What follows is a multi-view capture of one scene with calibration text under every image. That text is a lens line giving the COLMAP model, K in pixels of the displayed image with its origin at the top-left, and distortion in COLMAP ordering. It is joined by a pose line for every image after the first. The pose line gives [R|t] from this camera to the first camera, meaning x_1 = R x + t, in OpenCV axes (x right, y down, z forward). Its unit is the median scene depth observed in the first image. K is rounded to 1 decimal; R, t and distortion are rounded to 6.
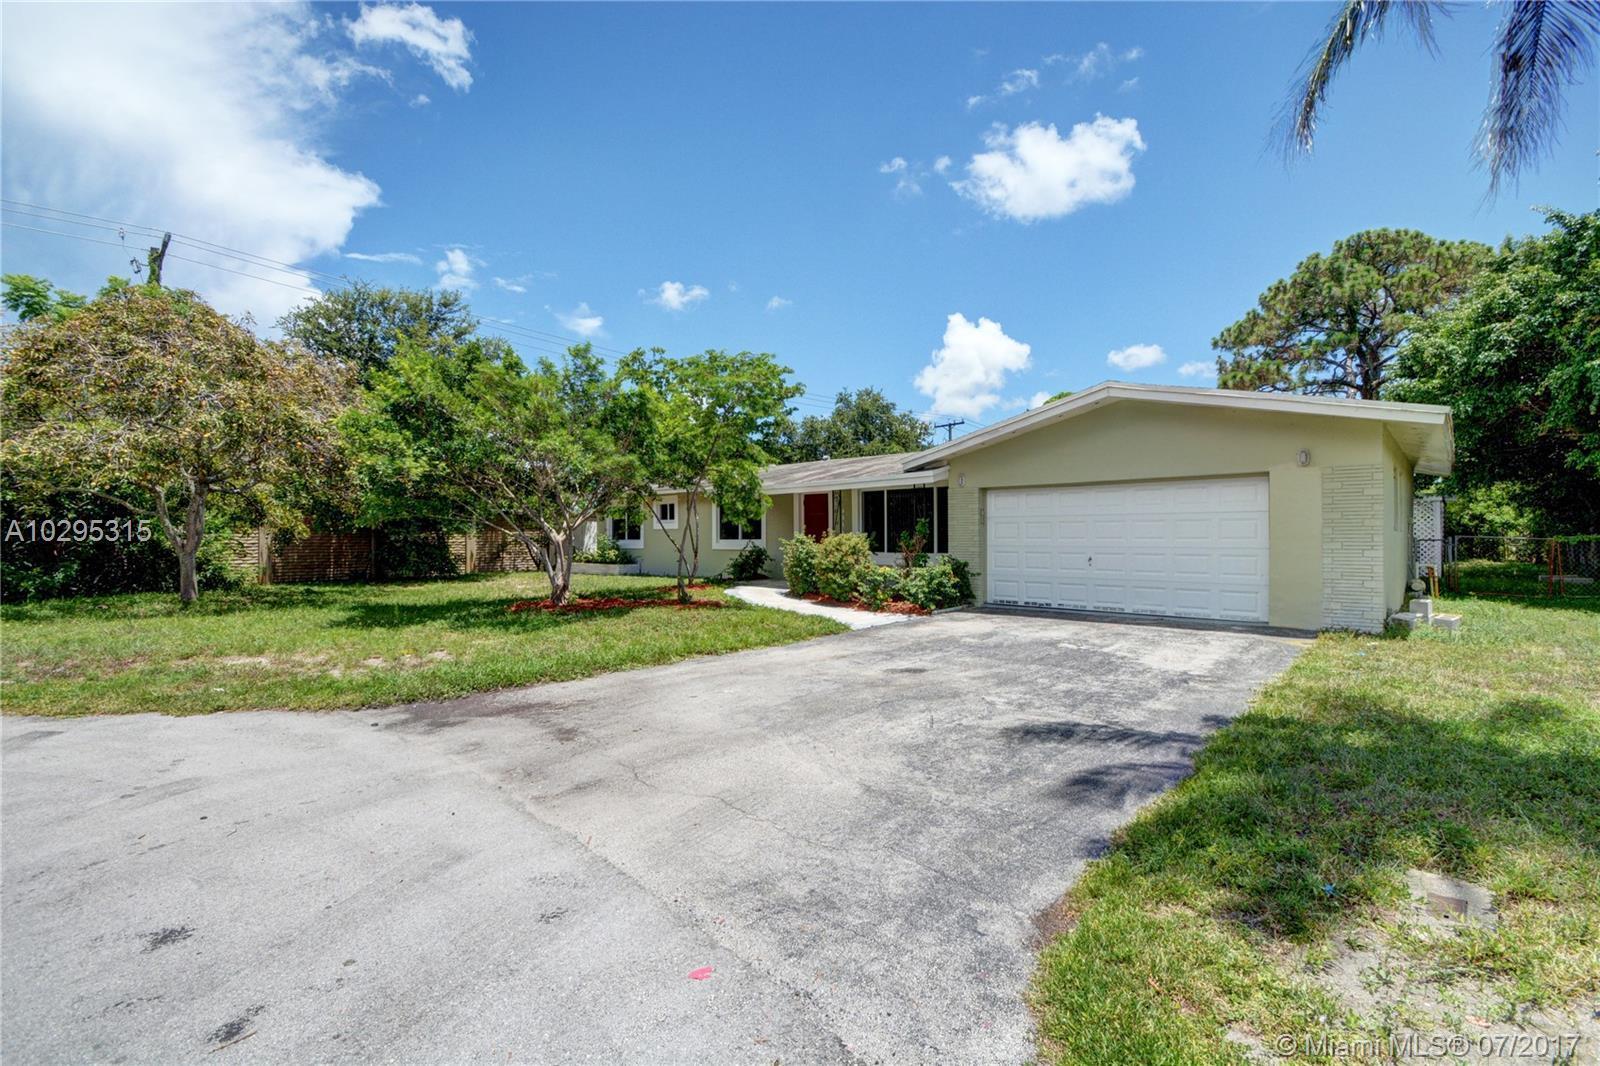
lens RADIAL K [[713.2, 0, 815.2], [0, 713.2, 528.5], [0, 0, 1]] dist [-0.009433, -0.000410]
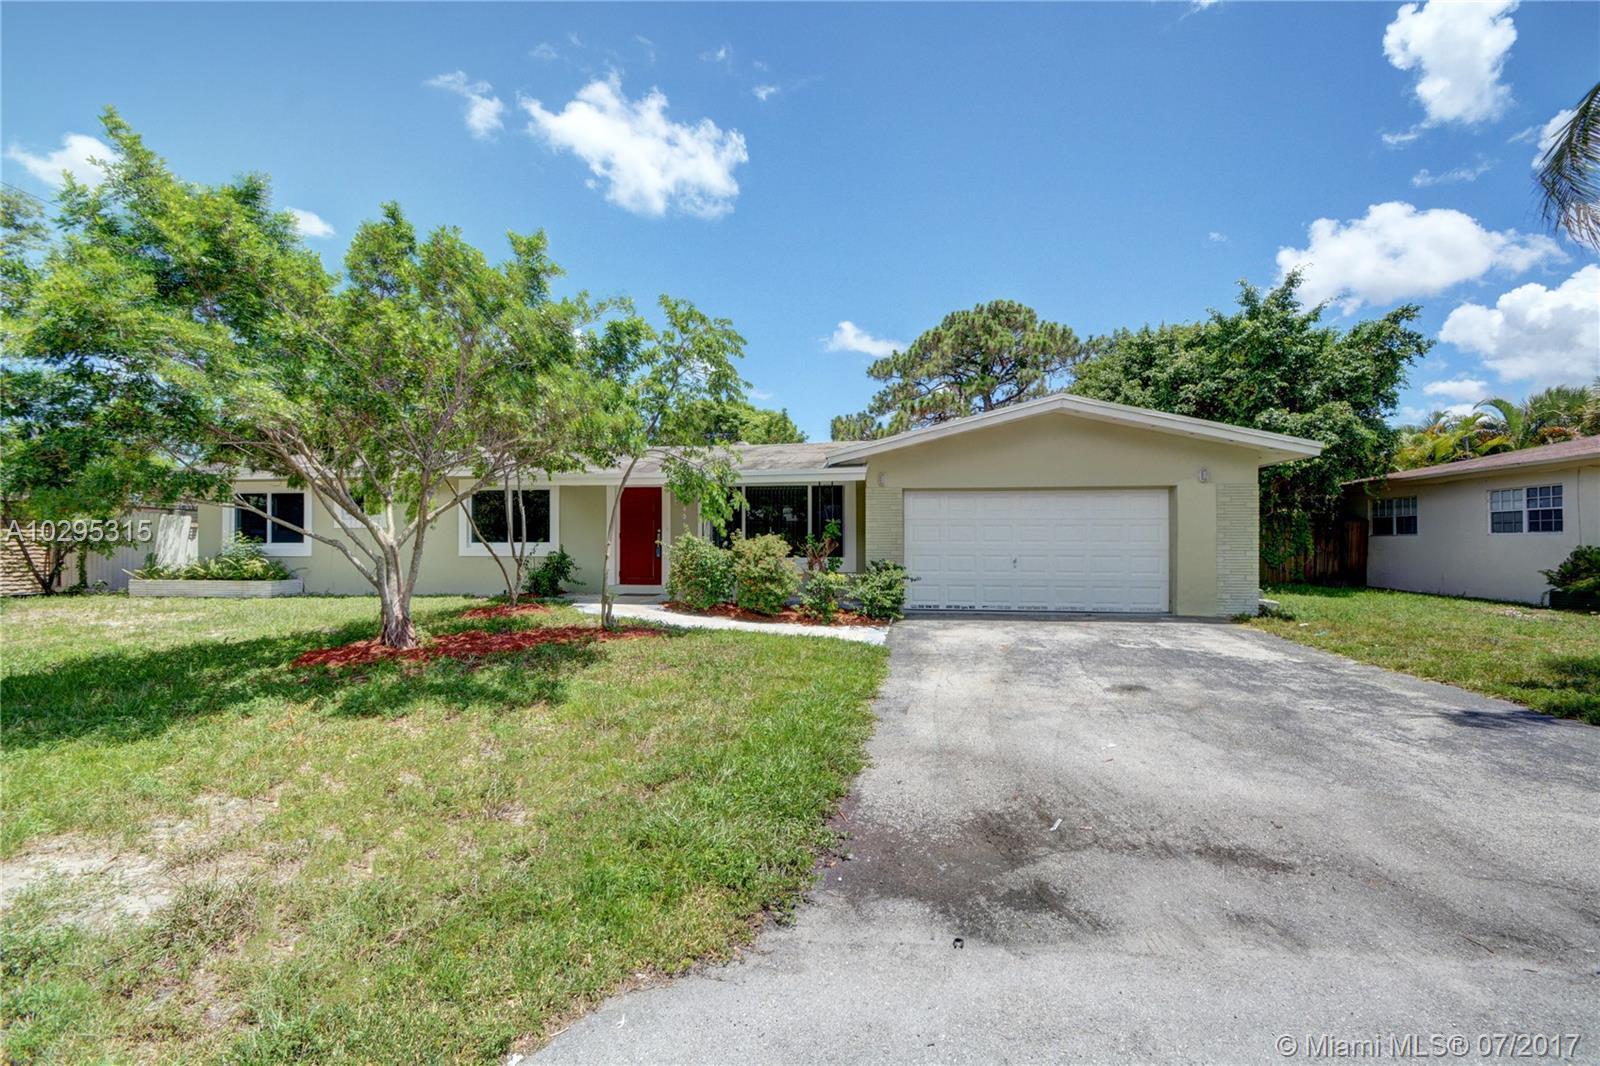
lens RADIAL K [[713.2, 0, 815.2], [0, 713.2, 528.5], [0, 0, 1]] dist [-0.009433, -0.000410]
pose [[0.816017, 0.010309, 0.577936, -0.423397], [-0.008423, 0.999947, -0.005944, 0.003430], [-0.577967, -0.000018, 0.816060, 0.296246]]
